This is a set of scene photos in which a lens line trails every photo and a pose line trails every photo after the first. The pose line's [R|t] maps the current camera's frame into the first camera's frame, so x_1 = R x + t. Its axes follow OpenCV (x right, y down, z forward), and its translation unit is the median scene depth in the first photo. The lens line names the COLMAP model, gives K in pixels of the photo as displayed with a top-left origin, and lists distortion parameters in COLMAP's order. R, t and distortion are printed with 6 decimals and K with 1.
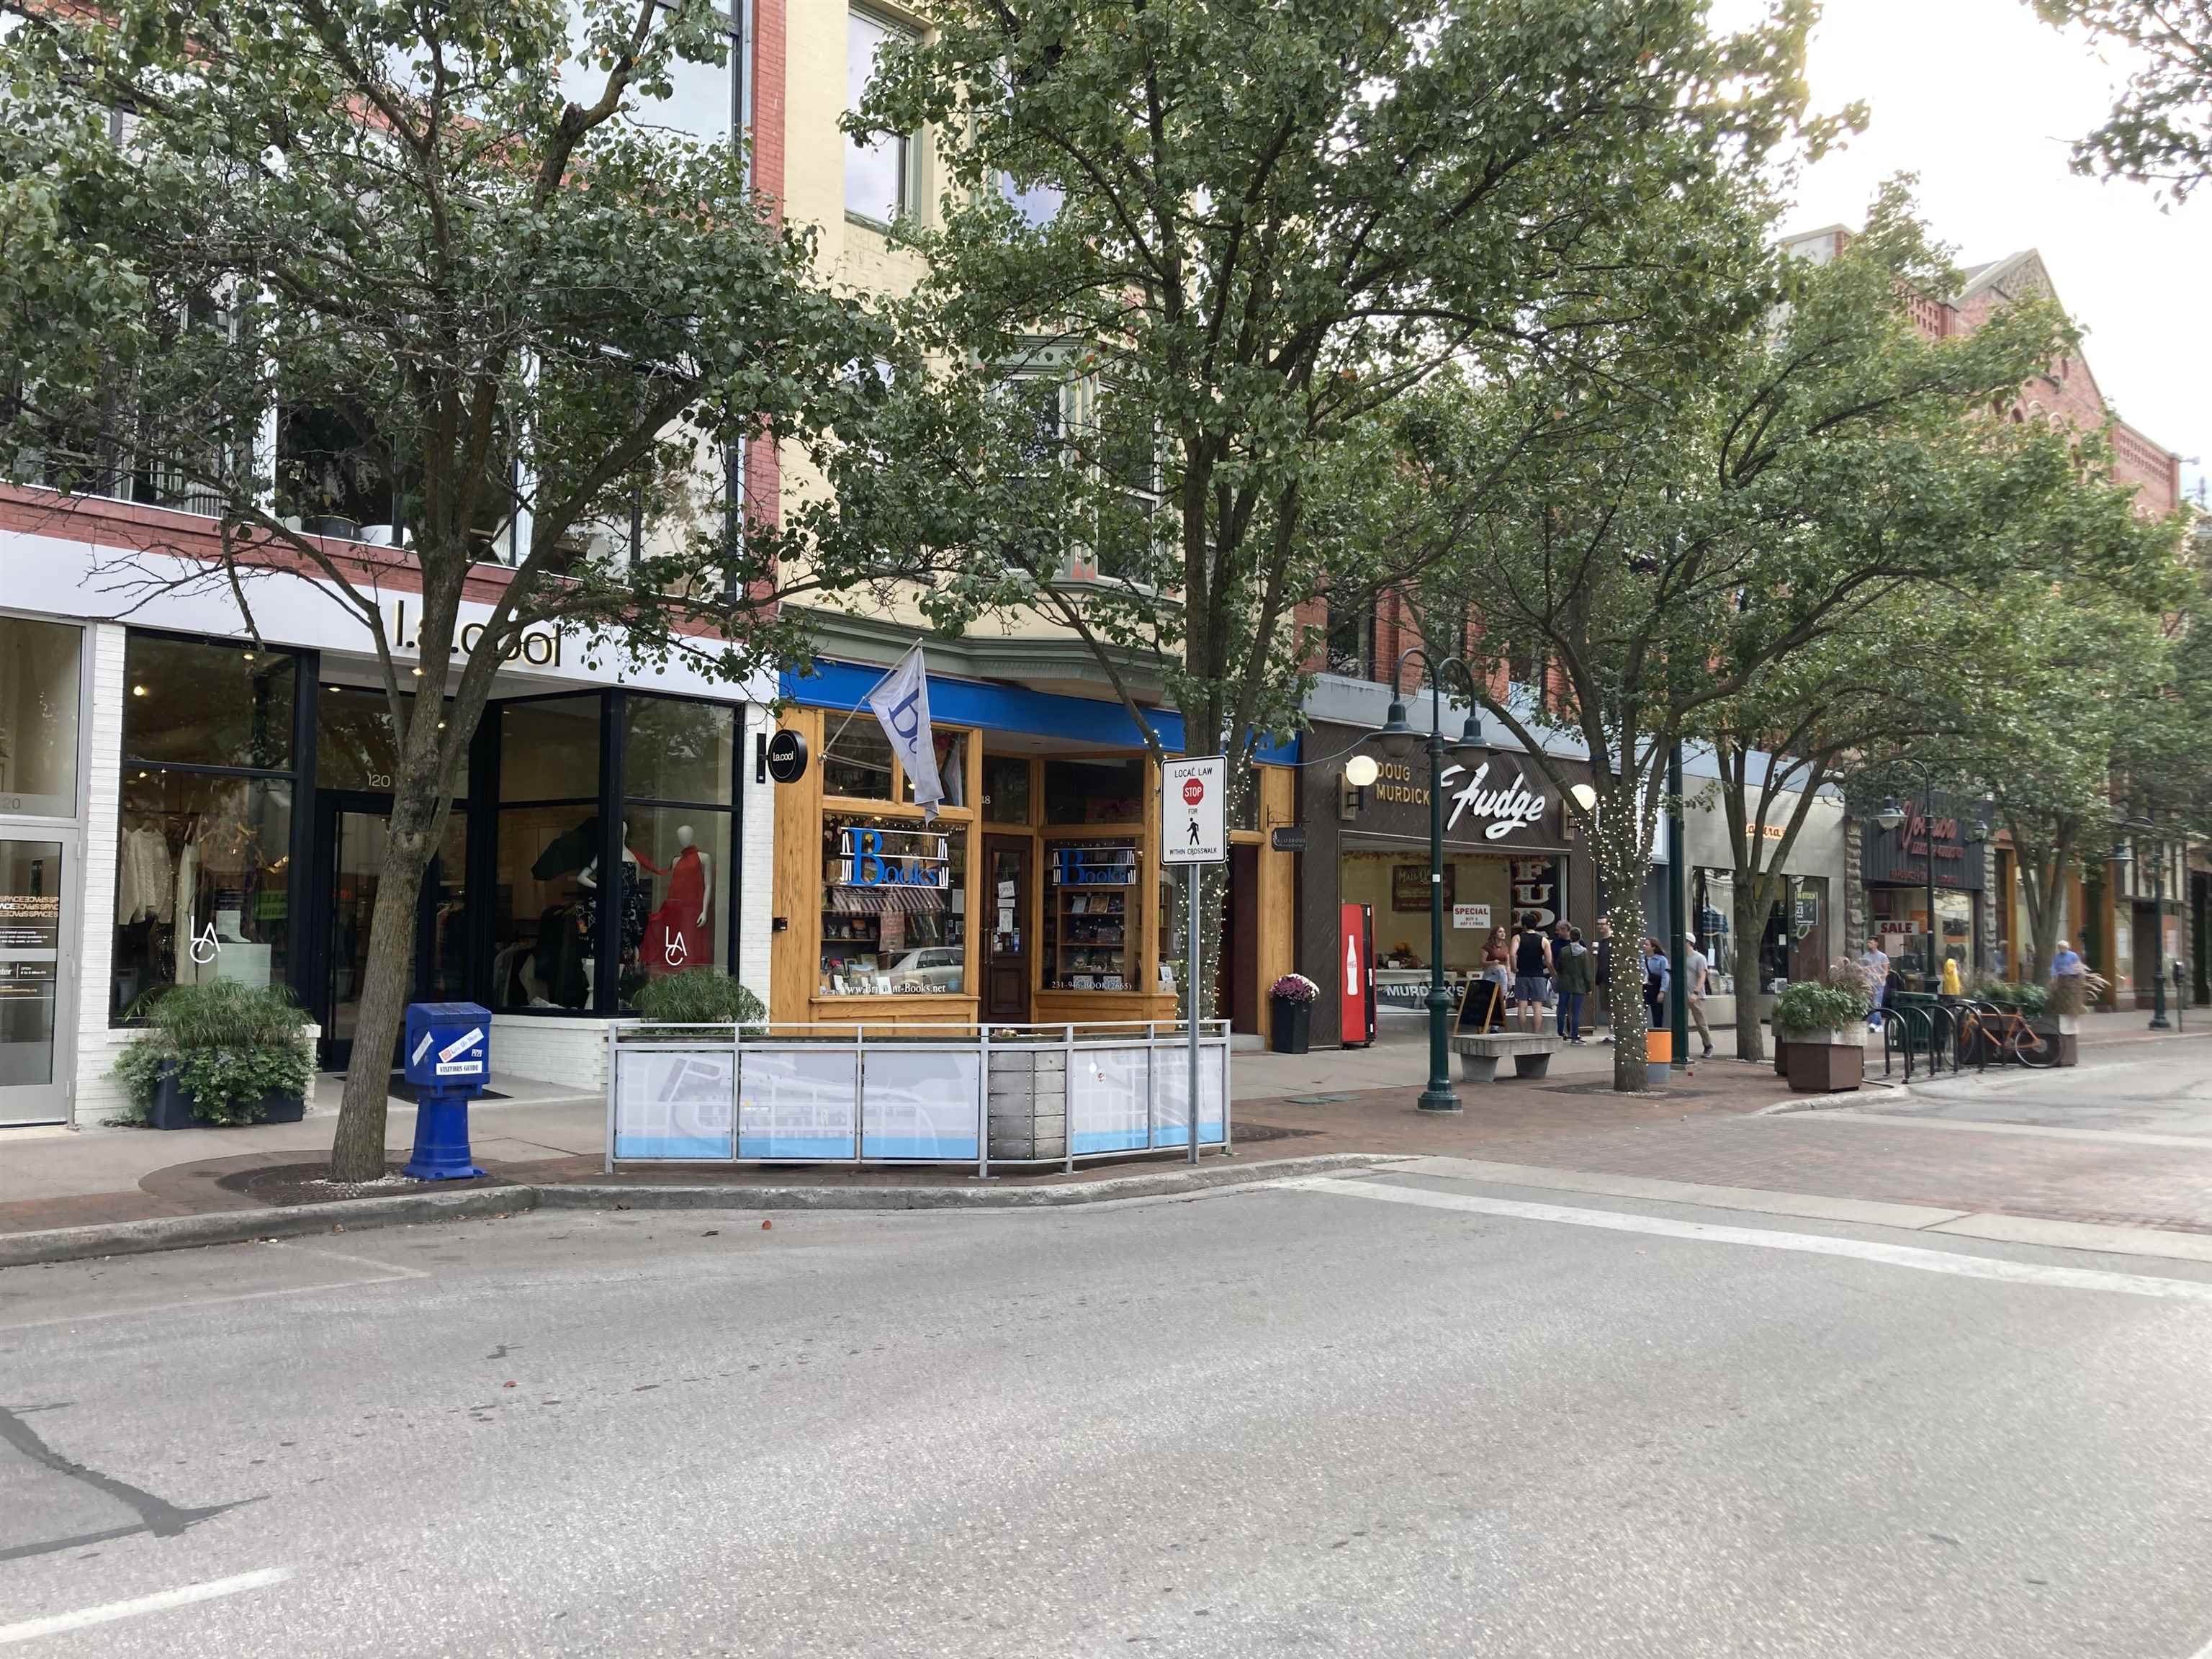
lens RADIAL K [[1848.9, 0, 1106.0], [0, 1848.9, 829.5], [0, 0, 1]] dist [0.070976, -0.118568]
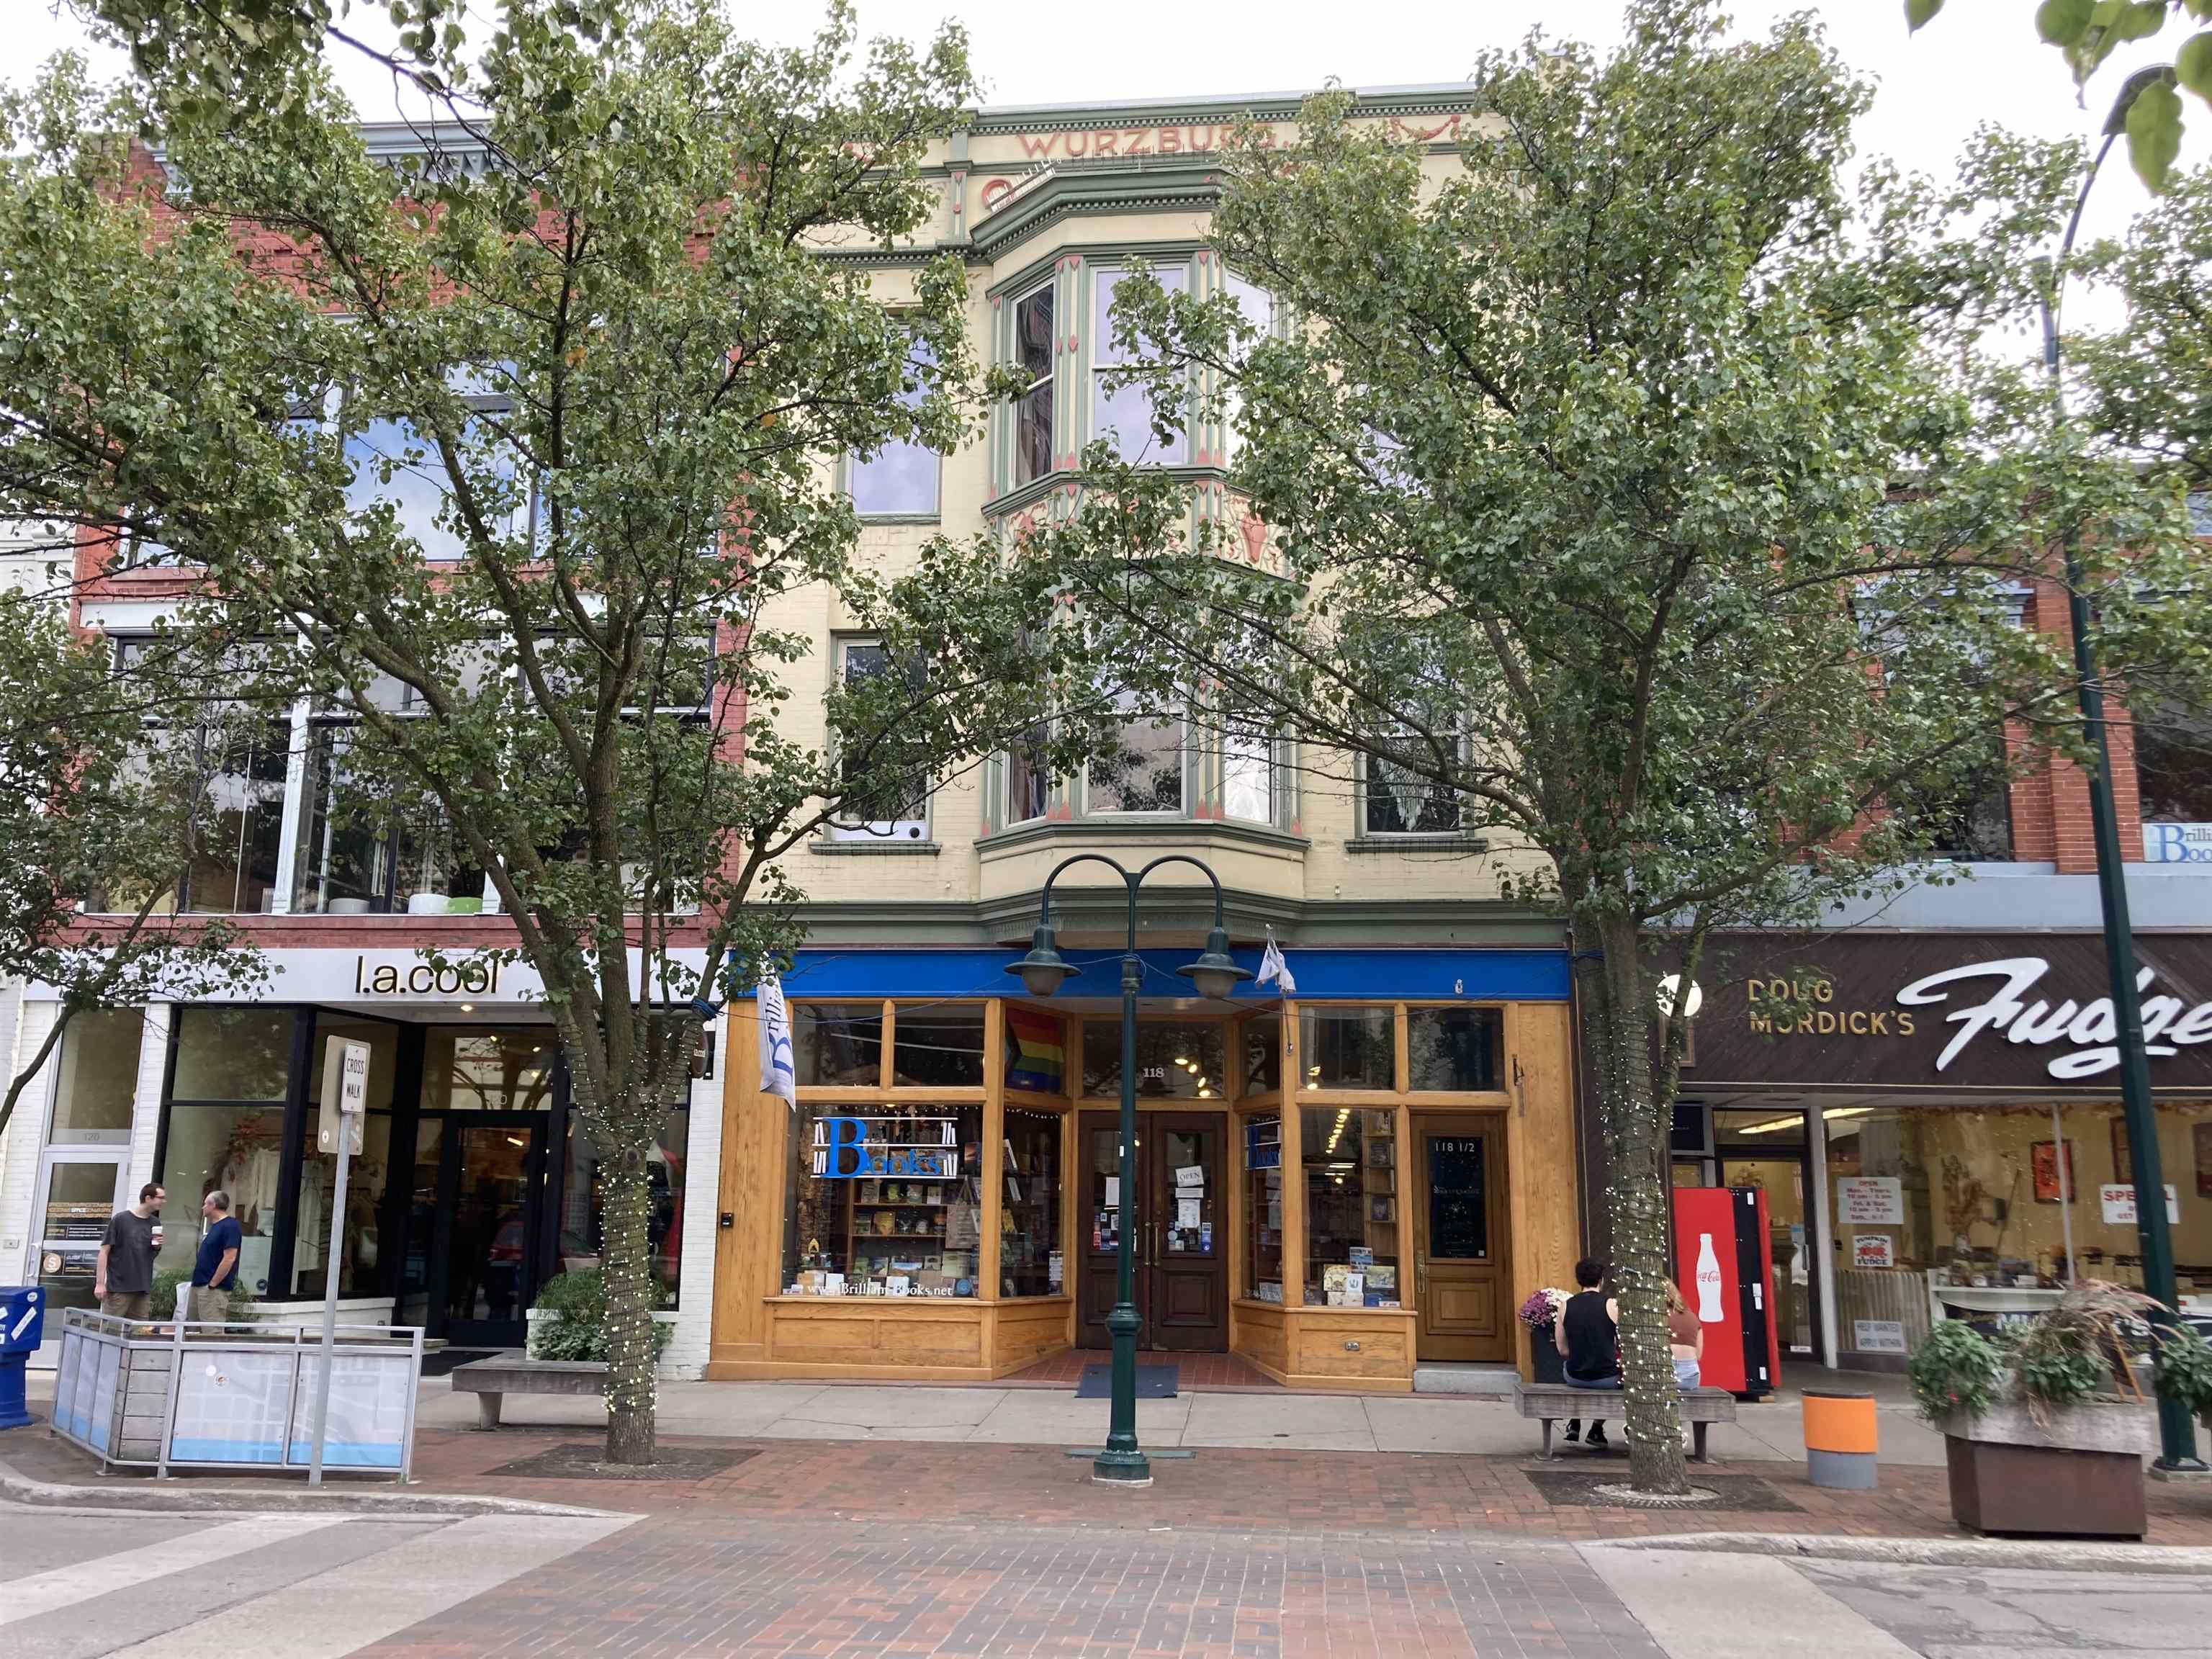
lens RADIAL K [[1848.9, 0, 1106.0], [0, 1848.9, 829.5], [0, 0, 1]] dist [0.070976, -0.118568]
pose [[0.618627, -0.166238, -0.767897, 0.616568], [0.042817, 0.983041, -0.178319, 0.025723], [0.784517, 0.077434, 0.615254, 0.425152]]
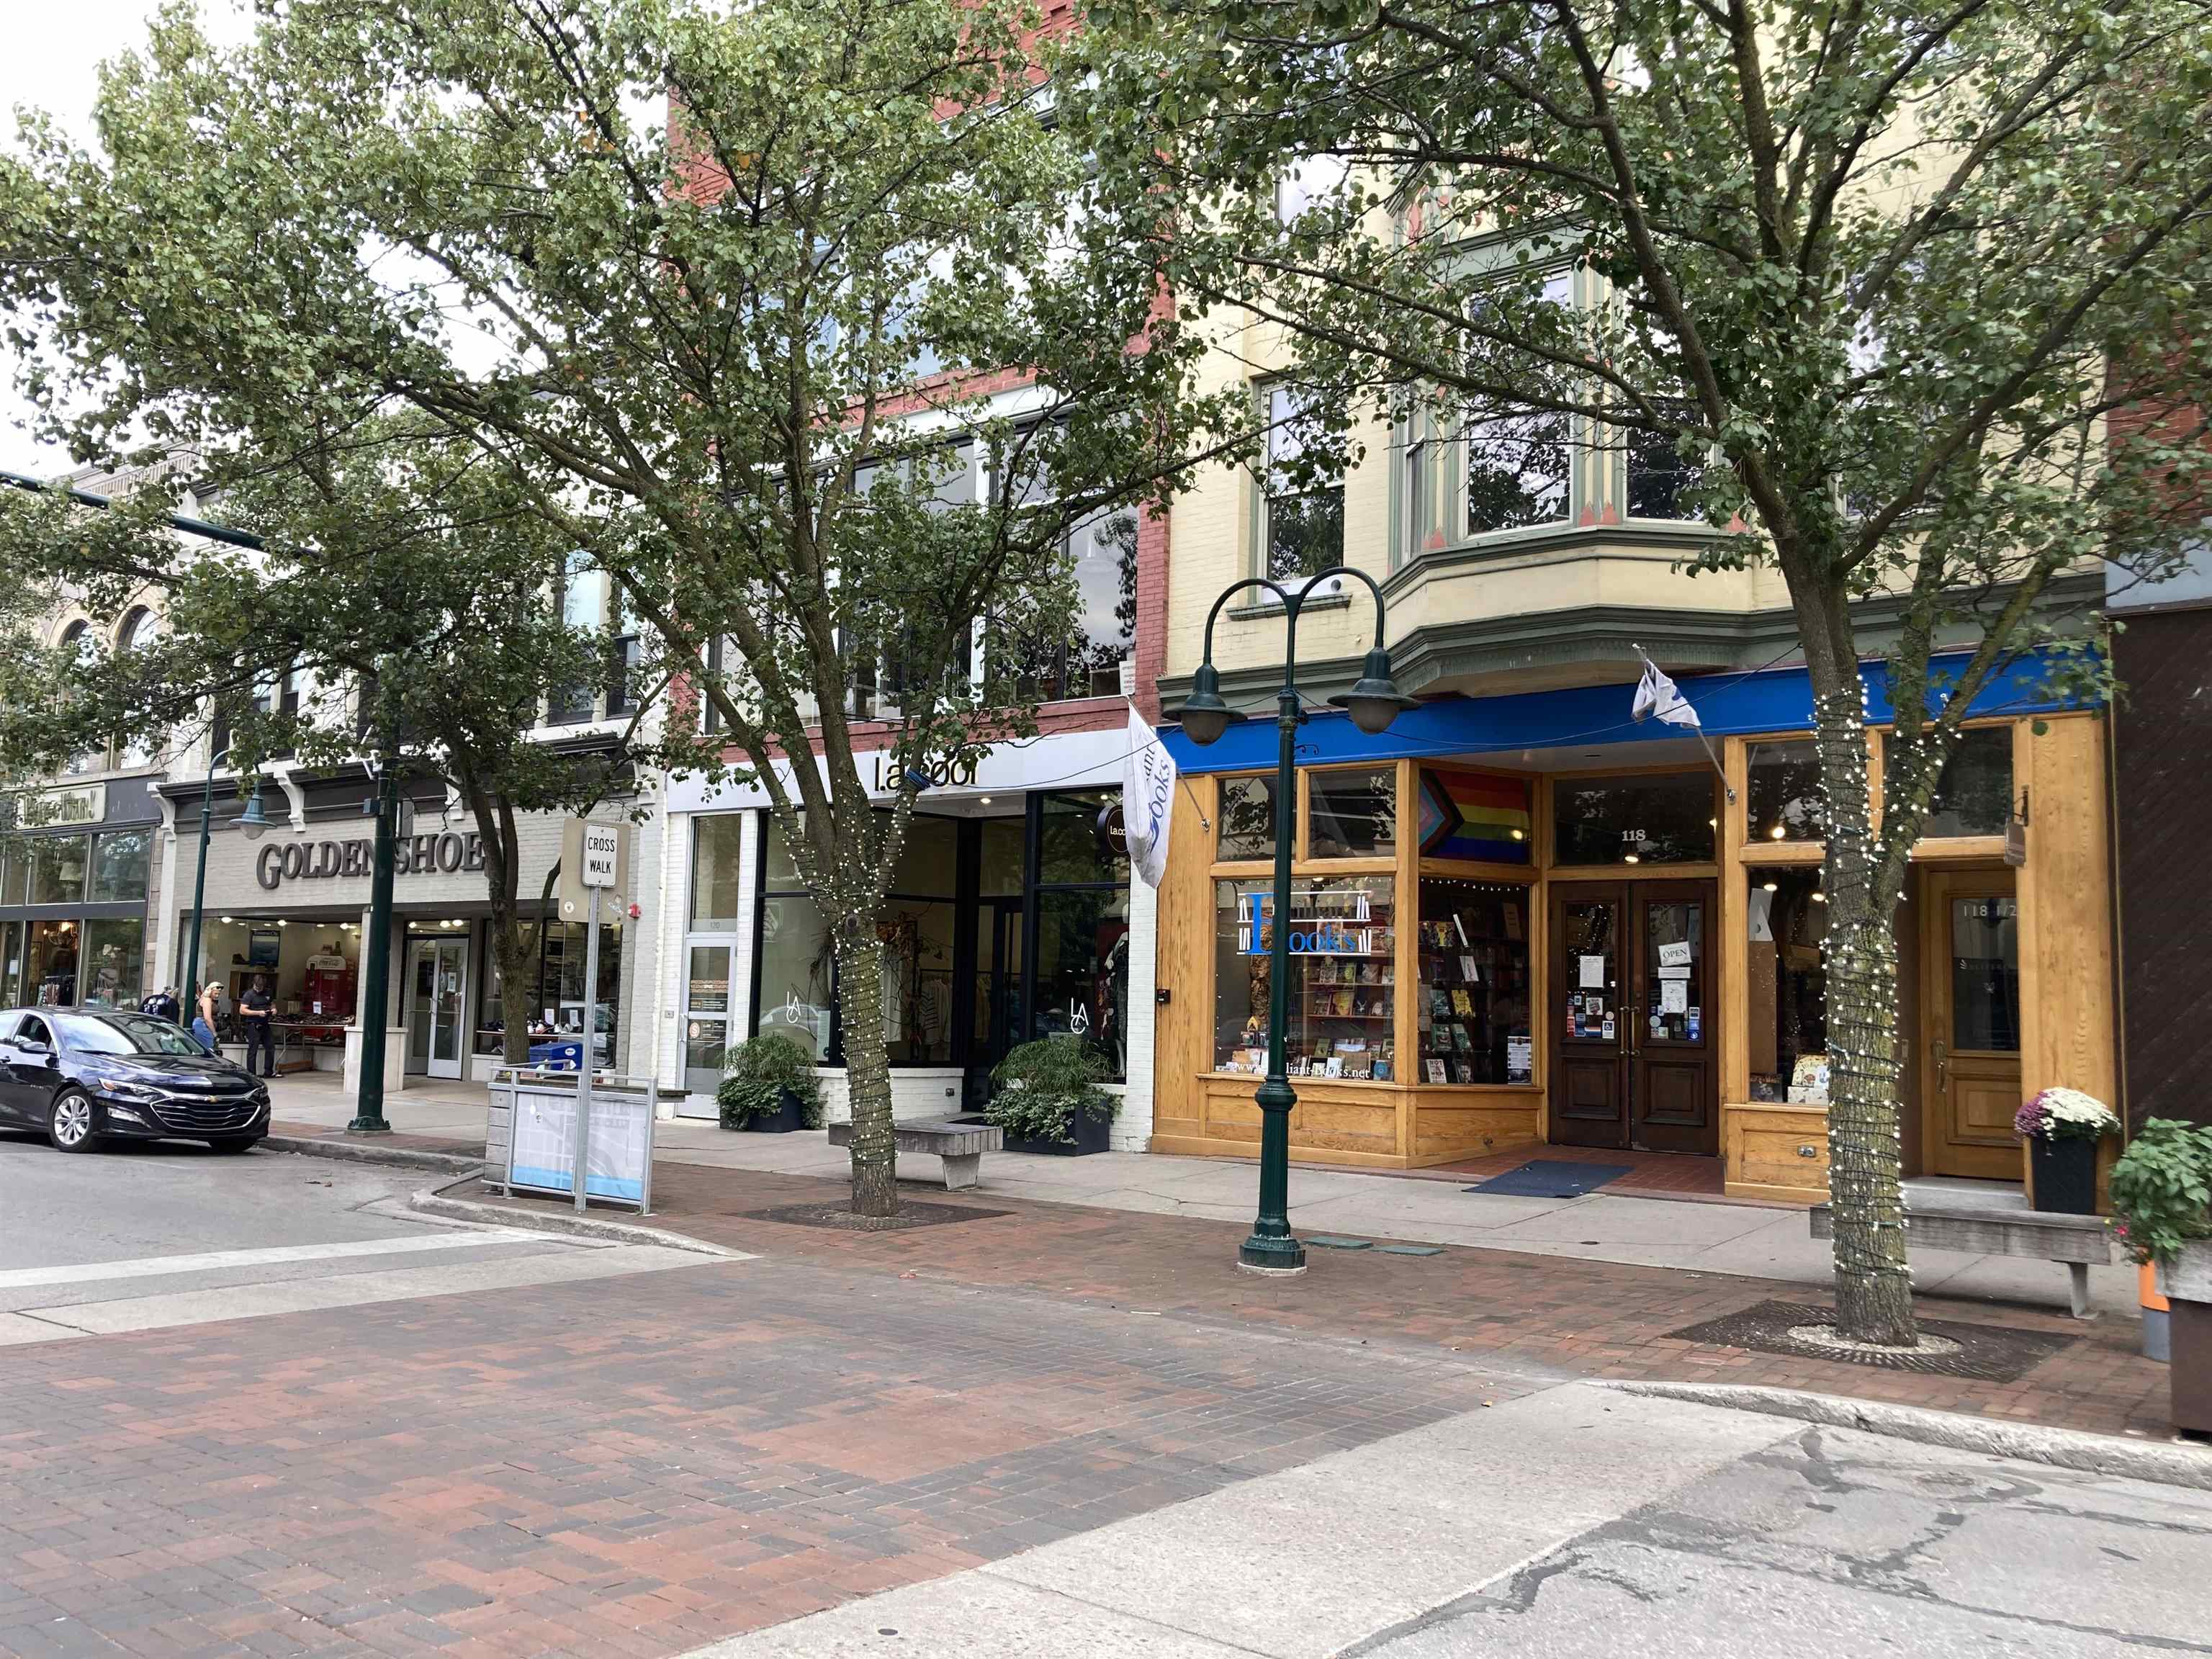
lens RADIAL K [[1862.1, 0, 1106.0], [0, 1862.1, 829.5], [0, 0, 1]] dist [0.124556, -0.237446]
pose [[0.101606, -0.106422, -0.989116, 0.668548], [0.037563, 0.993963, -0.103085, 0.051976], [0.994115, -0.026680, 0.104991, 0.701597]]
